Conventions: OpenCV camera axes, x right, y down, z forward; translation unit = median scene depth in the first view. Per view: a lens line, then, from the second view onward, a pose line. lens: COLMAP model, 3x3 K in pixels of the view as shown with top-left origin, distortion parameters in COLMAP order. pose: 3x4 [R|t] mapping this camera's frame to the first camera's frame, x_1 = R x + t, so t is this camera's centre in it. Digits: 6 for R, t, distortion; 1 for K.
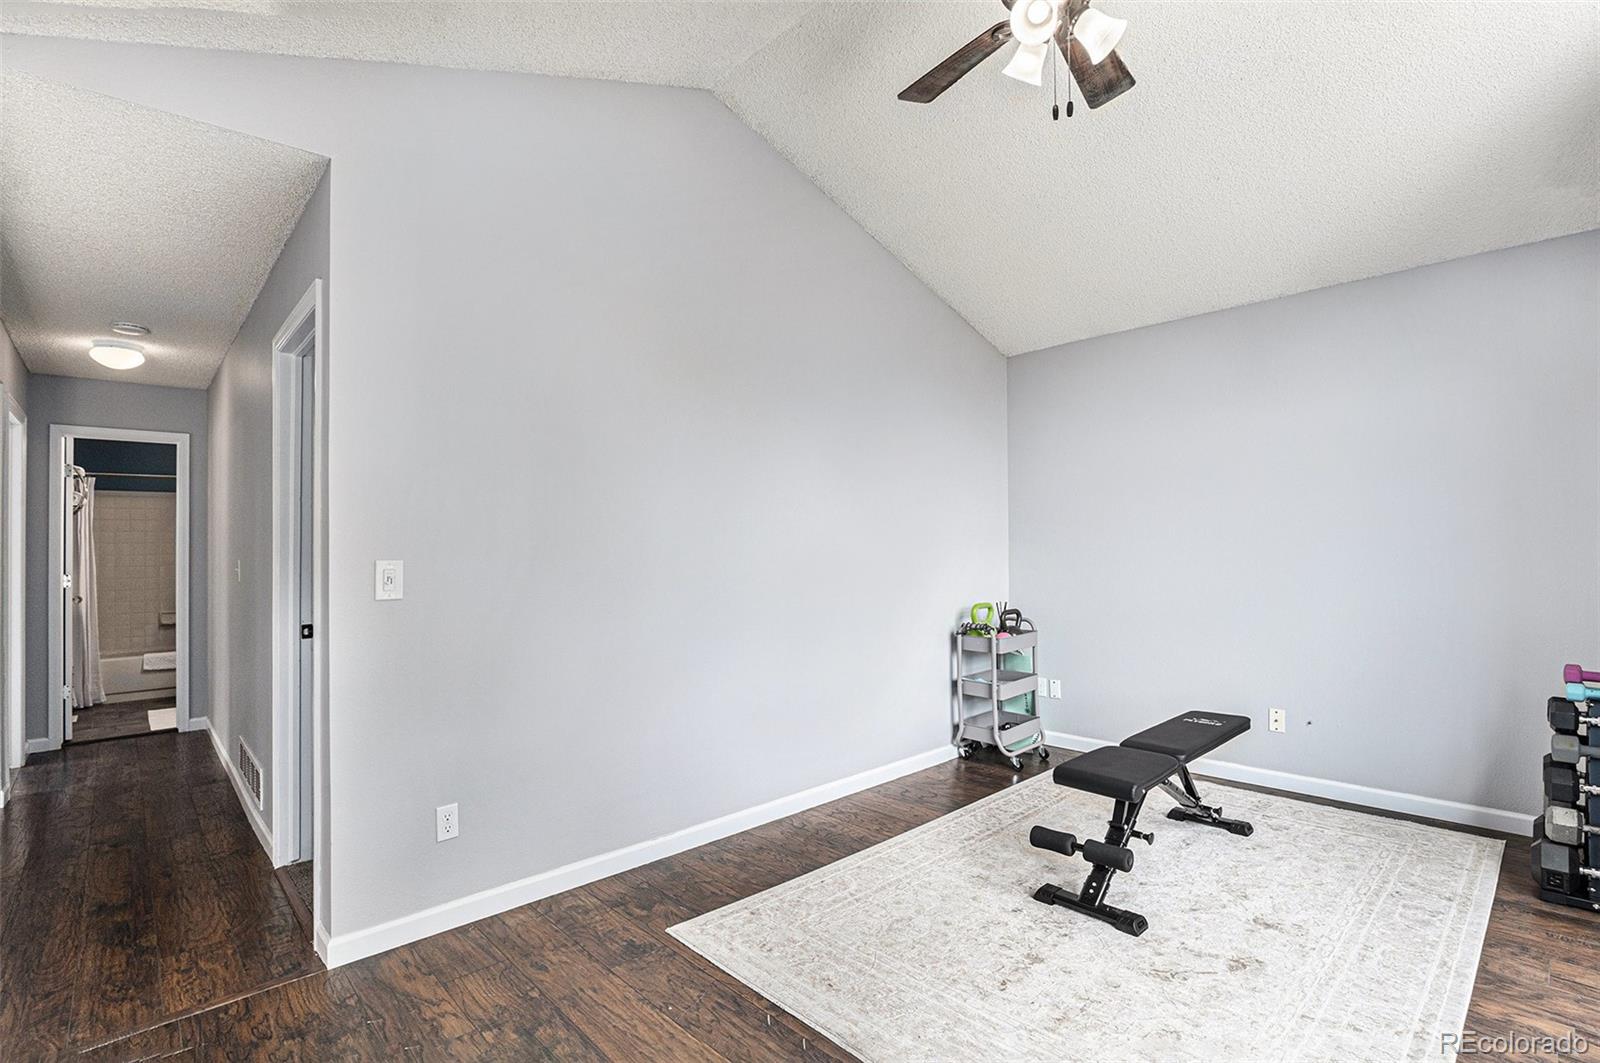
lens RADIAL K [[739.0, 0, 807.6], [0, 739.0, 553.2], [0, 0, 1]] dist [-0.027237, -0.000437]
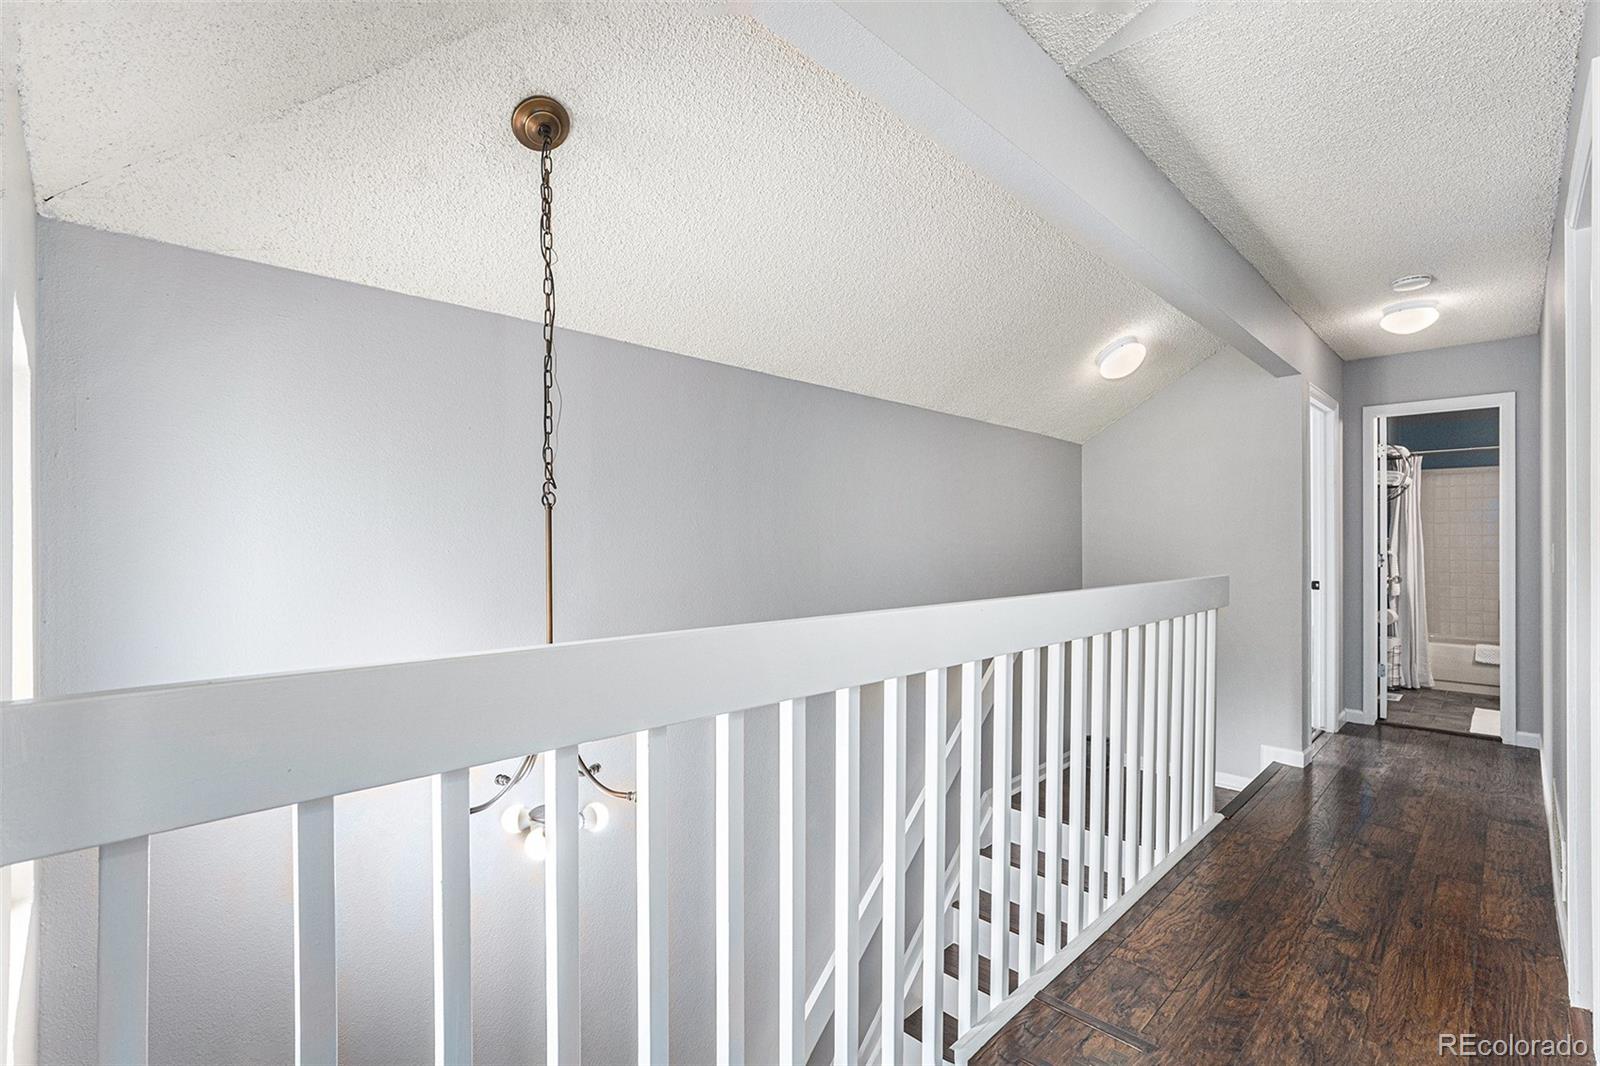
lens RADIAL K [[710.7, 0, 797.6], [0, 710.7, 525.4], [0, 0, 1]] dist [-0.001749, 0.000143]
pose [[0.025659, -0.004135, -0.999662, -0.055053], [-0.009212, 0.999948, -0.004373, 0.001552], [0.999628, 0.009321, 0.025620, 0.152545]]
